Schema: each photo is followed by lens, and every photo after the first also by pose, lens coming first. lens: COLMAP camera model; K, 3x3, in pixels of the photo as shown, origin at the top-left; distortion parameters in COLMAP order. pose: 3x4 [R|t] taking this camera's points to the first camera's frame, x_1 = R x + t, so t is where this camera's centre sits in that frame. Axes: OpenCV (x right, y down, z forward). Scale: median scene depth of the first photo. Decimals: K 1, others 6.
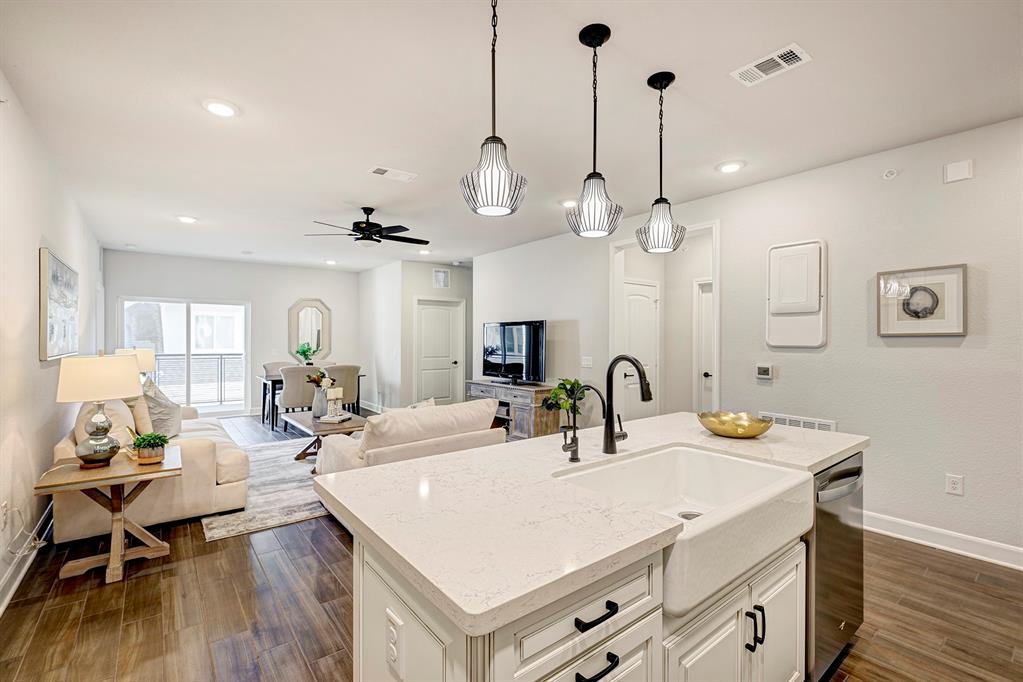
lens RADIAL K [[450.3, 0, 511.5], [0, 450.3, 341.0], [0, 0, 1]] dist [-0.000478, -0.000053]
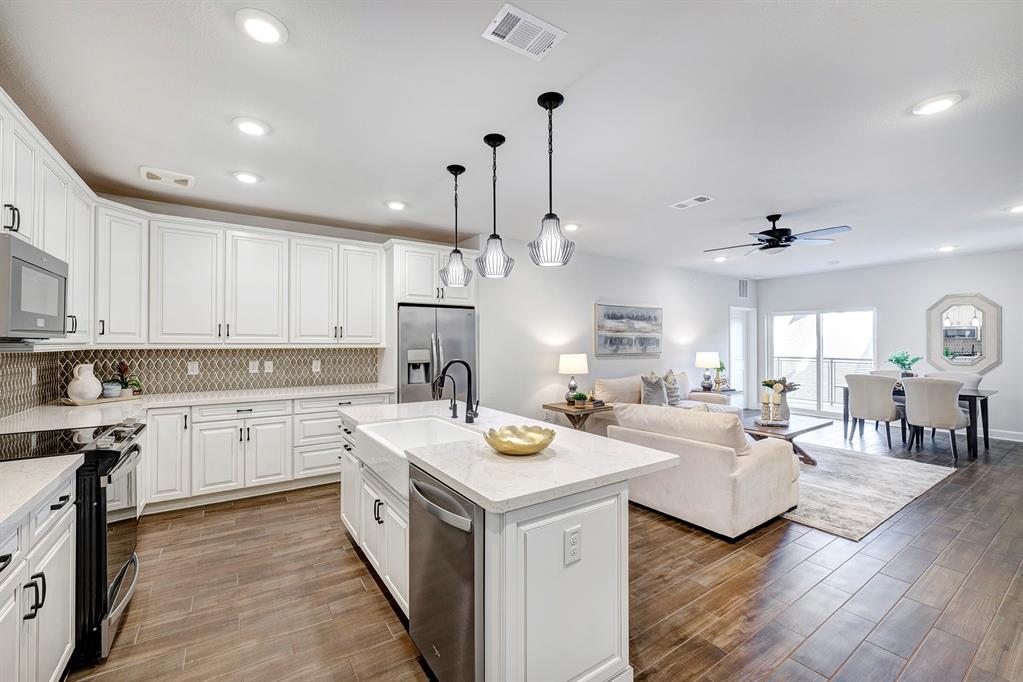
lens RADIAL K [[427.7, 0, 511.5], [0, 427.7, 341.0], [0, 0, 1]] dist [0.000337, 0.000052]
pose [[-0.071322, -0.001034, -0.997453, 0.671701], [-0.004054, 0.999992, -0.000747, -0.015169], [0.997445, 0.003990, -0.071326, 0.491100]]
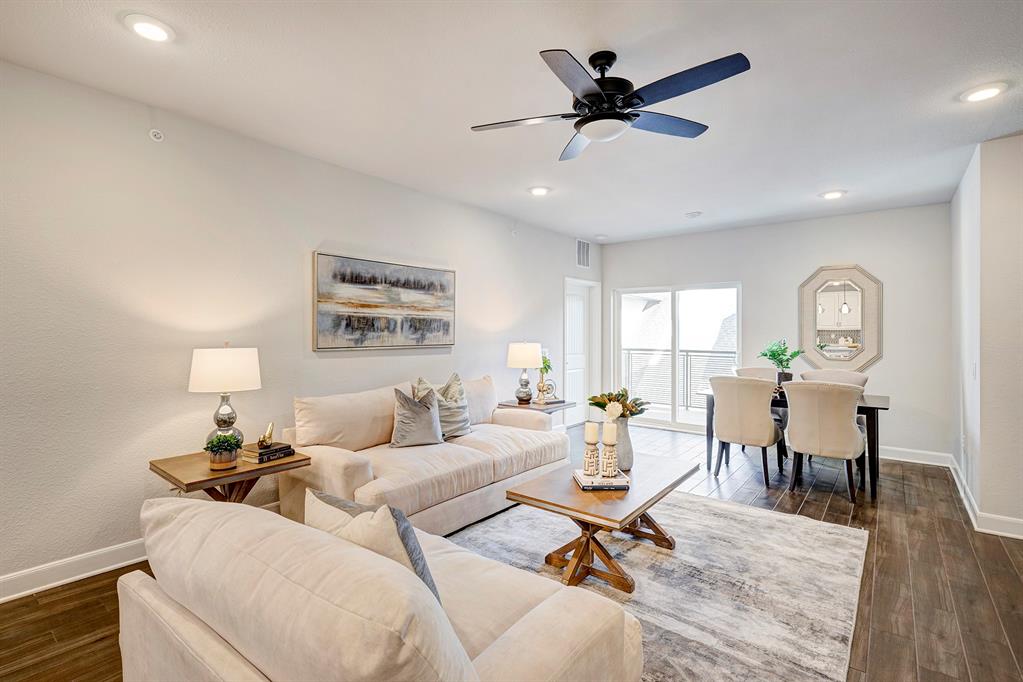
lens RADIAL K [[475.0, 0, 507.7], [0, 475.0, 331.8], [0, 0, 1]] dist [-0.001133, 0.000012]
pose [[0.220213, 0.001611, -0.975450, 0.136338], [-0.009192, 0.999958, -0.000424, -0.004390], [0.975408, 0.009060, 0.220219, 0.806005]]
